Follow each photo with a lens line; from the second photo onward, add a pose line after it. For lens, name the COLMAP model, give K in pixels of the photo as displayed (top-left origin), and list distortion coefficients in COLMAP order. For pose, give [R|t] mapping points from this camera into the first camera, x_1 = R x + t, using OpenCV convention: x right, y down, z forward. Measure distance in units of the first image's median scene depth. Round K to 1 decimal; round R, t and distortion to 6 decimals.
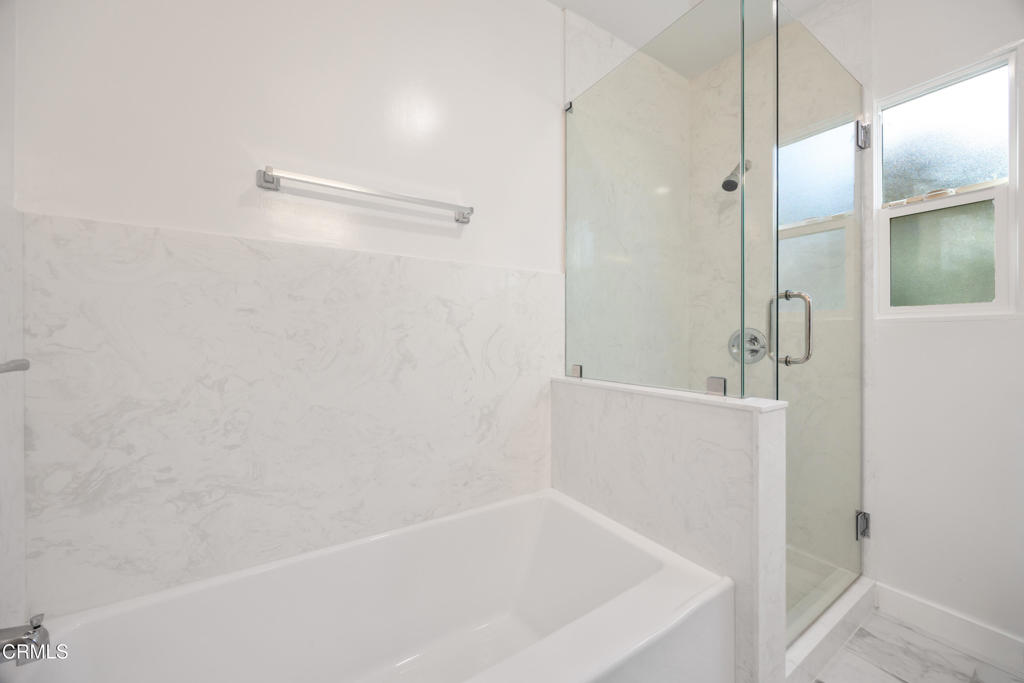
lens RADIAL K [[394.2, 0, 514.3], [0, 394.2, 339.1], [0, 0, 1]] dist [-0.000517, -0.000020]
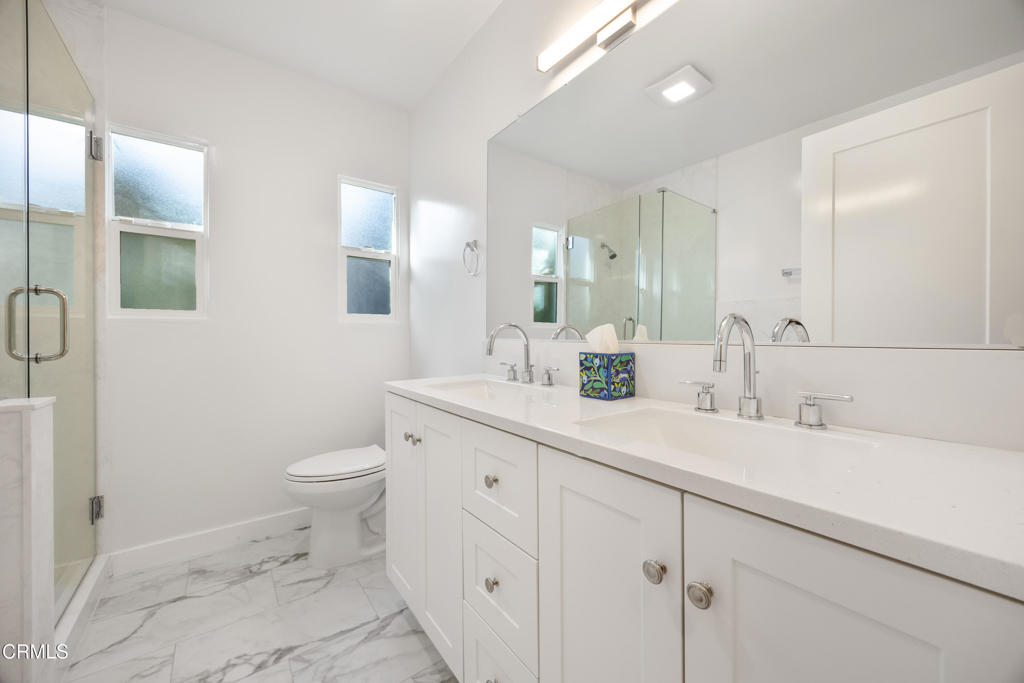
lens RADIAL K [[394.2, 0, 514.1], [0, 394.2, 338.5], [0, 0, 1]] dist [-0.000517, -0.000020]
pose [[-0.048979, -0.007152, 0.998774, -0.257241], [0.003275, 0.999968, 0.007321, 0.002899], [-0.998794, 0.003630, -0.048954, -0.092532]]
